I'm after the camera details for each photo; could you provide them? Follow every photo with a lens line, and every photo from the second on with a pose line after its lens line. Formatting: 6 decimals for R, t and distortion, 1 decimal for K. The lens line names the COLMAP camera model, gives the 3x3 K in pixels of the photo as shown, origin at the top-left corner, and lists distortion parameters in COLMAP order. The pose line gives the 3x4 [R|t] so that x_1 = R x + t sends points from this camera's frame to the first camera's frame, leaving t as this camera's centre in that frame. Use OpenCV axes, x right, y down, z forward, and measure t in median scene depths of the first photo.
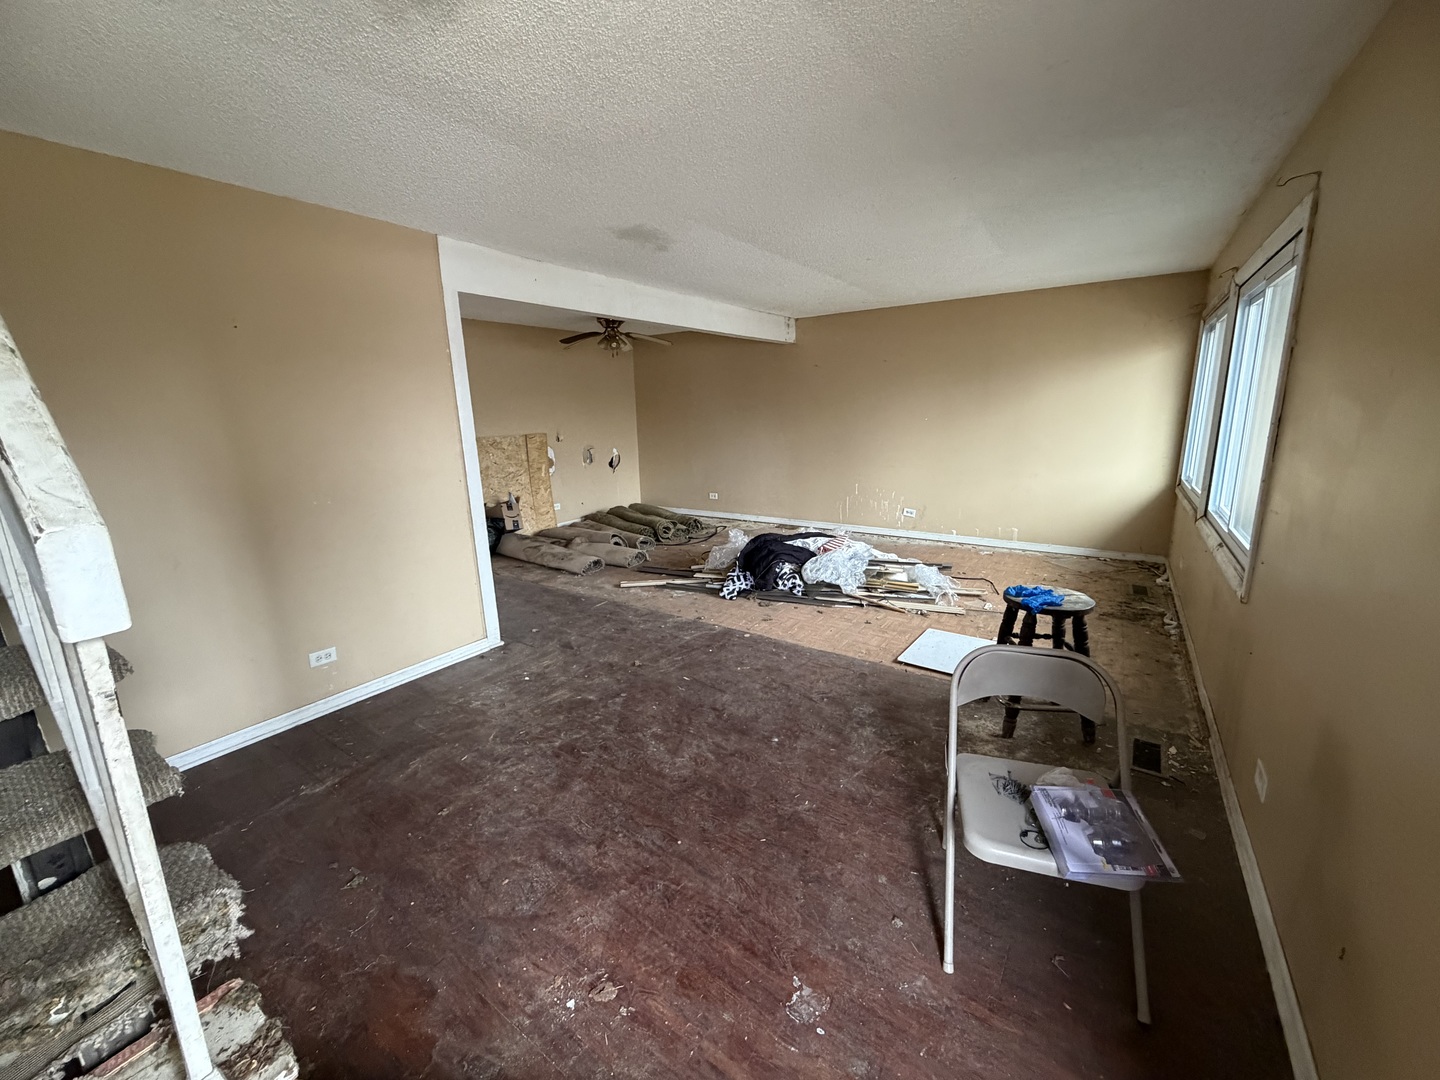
lens RADIAL K [[574.1, 0, 716.0], [0, 574.1, 539.1], [0, 0, 1]] dist [-0.001252, 0.000410]
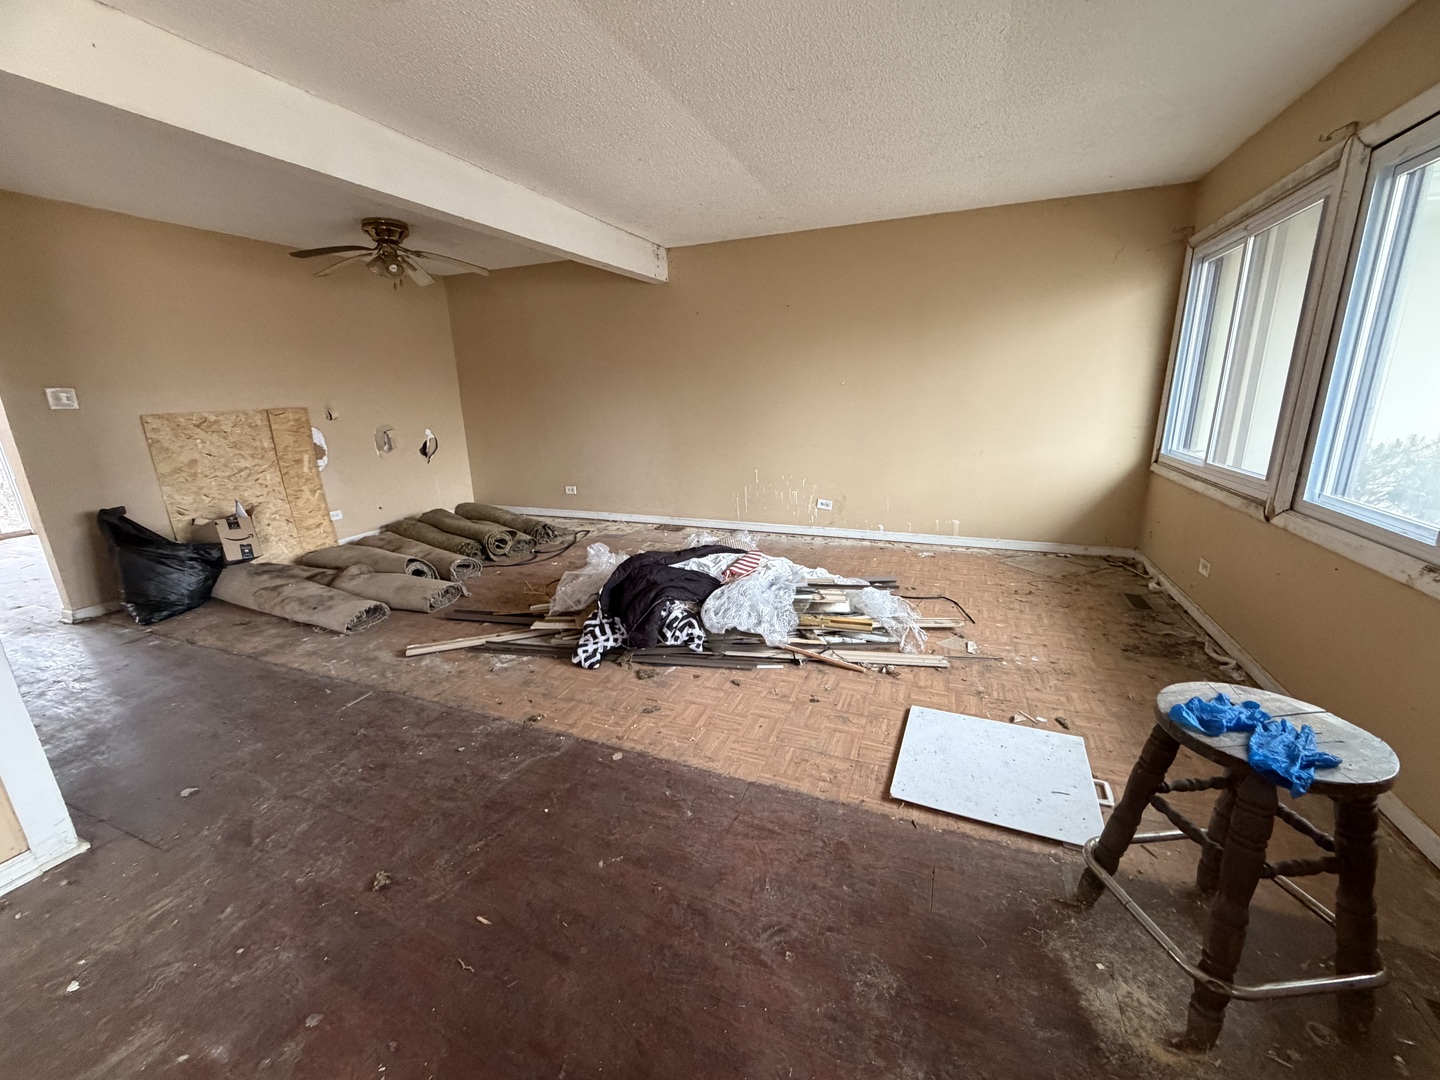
lens RADIAL K [[574.1, 0, 716.0], [0, 574.1, 539.1], [0, 0, 1]] dist [-0.001252, 0.000410]
pose [[0.976453, -0.056101, 0.208310, 0.036638], [0.049599, 0.998109, 0.036311, -0.049091], [-0.209953, -0.025124, 0.977389, 0.371963]]
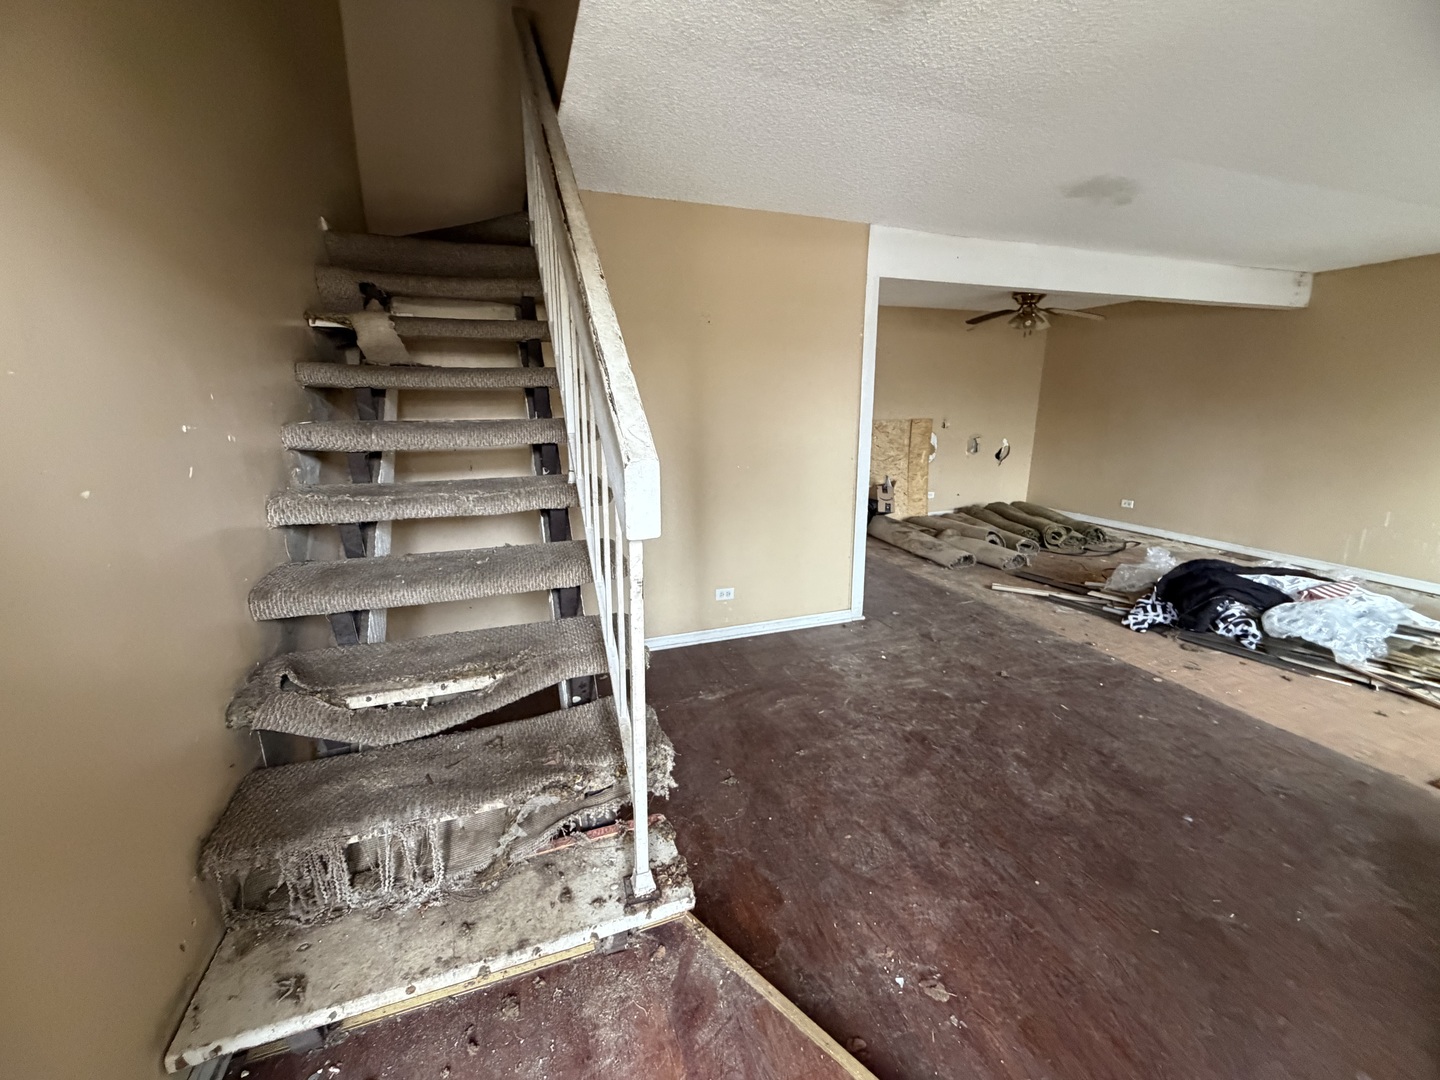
lens RADIAL K [[574.1, 0, 716.0], [0, 574.1, 539.1], [0, 0, 1]] dist [-0.001252, 0.000410]
pose [[0.812251, 0.156253, -0.561991, -0.022802], [-0.144032, 0.987346, 0.066347, 0.008323], [0.565247, 0.027054, 0.824478, -0.010132]]
